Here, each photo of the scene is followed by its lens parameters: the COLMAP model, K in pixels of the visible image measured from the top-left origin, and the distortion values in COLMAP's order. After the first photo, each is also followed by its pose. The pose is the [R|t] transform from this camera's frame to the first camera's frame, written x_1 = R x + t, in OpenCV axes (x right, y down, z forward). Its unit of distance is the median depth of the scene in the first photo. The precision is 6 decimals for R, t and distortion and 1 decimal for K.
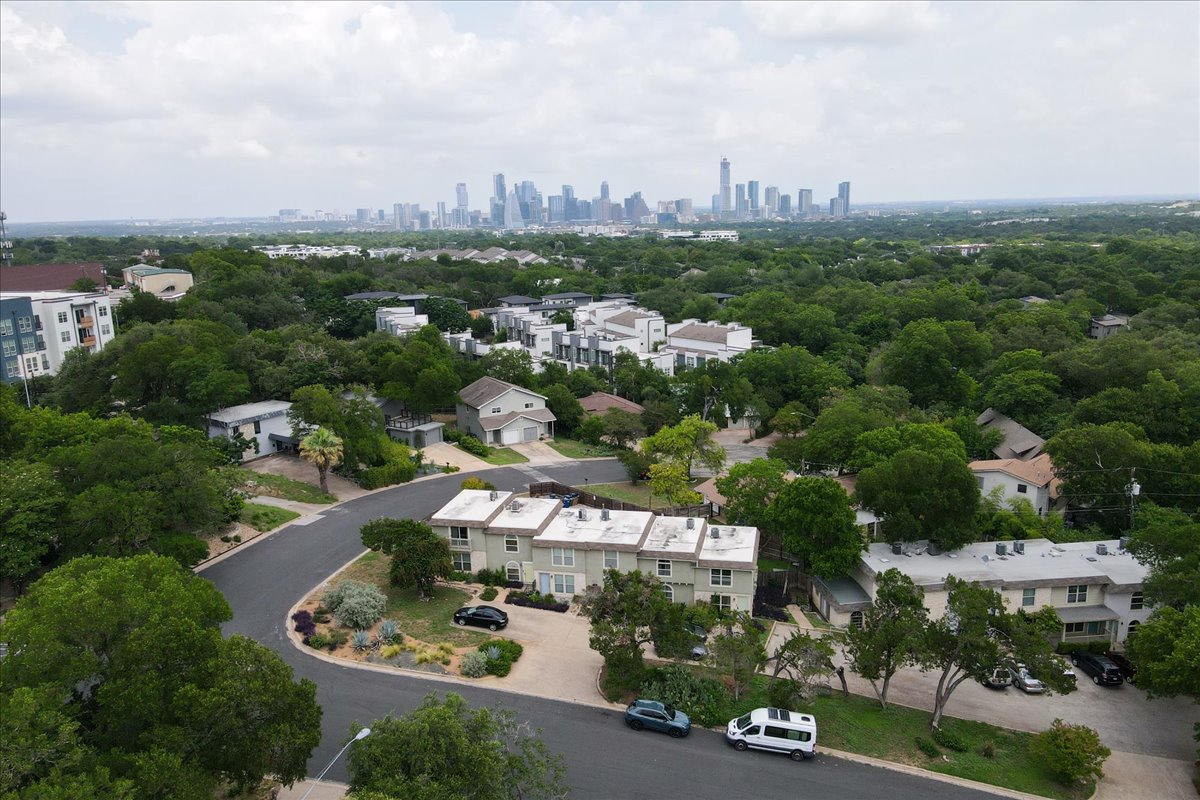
lens RADIAL K [[902.3, 0, 600.0], [0, 902.3, 400.0], [0, 0, 1]] dist [0.022439, 0.010563]
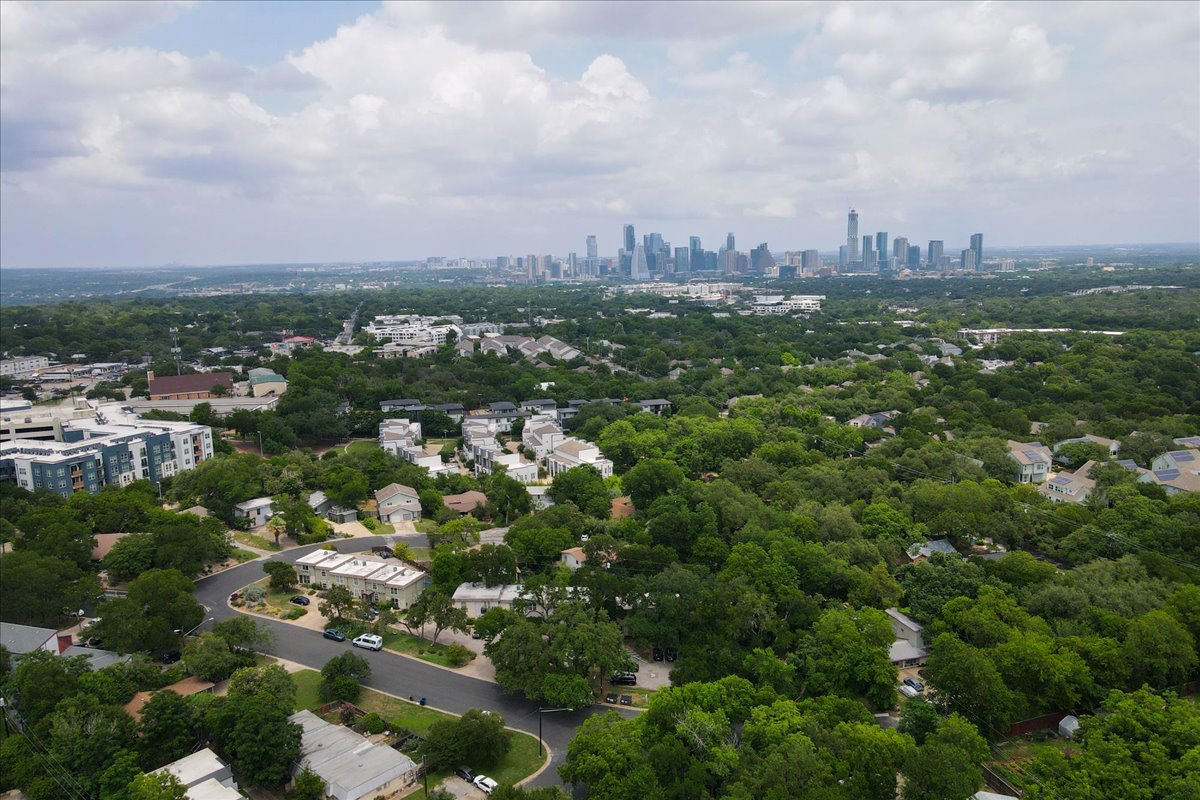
lens RADIAL K [[902.3, 0, 600.0], [0, 902.3, 400.0], [0, 0, 1]] dist [0.022439, 0.010563]
pose [[0.987868, 0.030437, -0.152285, 0.681947], [-0.037072, 0.998474, -0.040922, -0.164000], [0.150808, 0.046071, 0.987489, -0.920124]]
